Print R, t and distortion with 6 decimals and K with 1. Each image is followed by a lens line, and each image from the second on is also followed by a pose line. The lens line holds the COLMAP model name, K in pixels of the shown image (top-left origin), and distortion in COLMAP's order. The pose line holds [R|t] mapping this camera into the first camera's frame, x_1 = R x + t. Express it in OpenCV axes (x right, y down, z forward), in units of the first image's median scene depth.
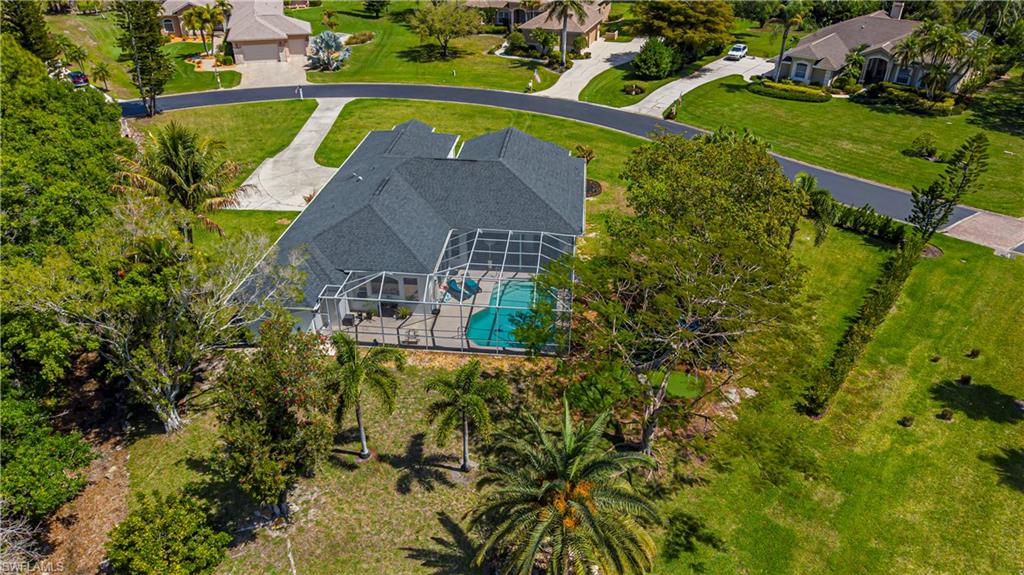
lens RADIAL K [[684.4, 0, 512.0], [0, 684.4, 287.5], [0, 0, 1]] dist [0.043766, -0.000538]
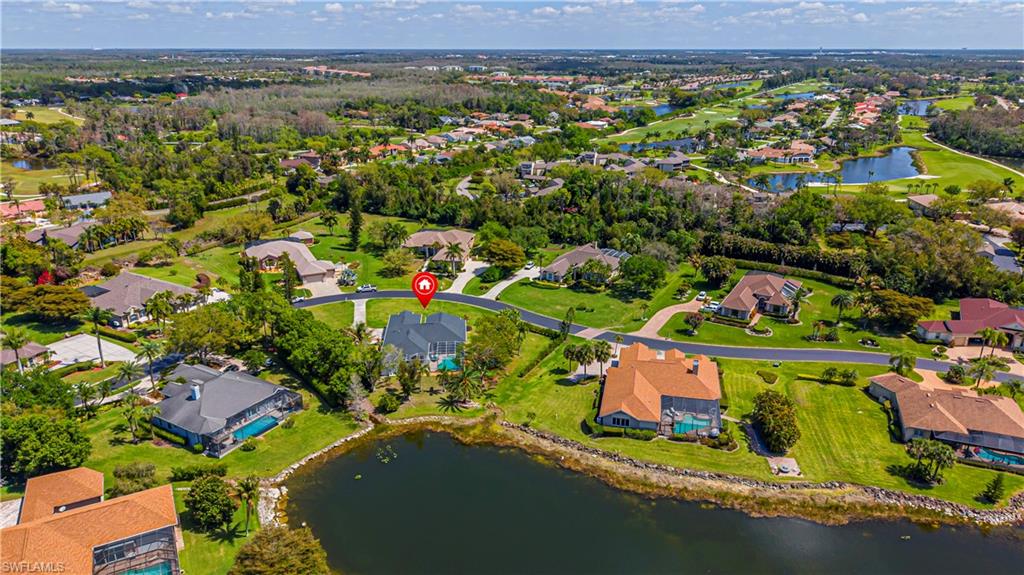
lens RADIAL K [[684.4, 0, 512.0], [0, 684.4, 287.5], [0, 0, 1]] dist [0.043766, -0.000538]
pose [[0.984959, -0.063286, 0.160782, -0.111536], [0.094844, 0.975820, -0.196924, 0.192077], [-0.144432, 0.209212, 0.967145, -1.312926]]
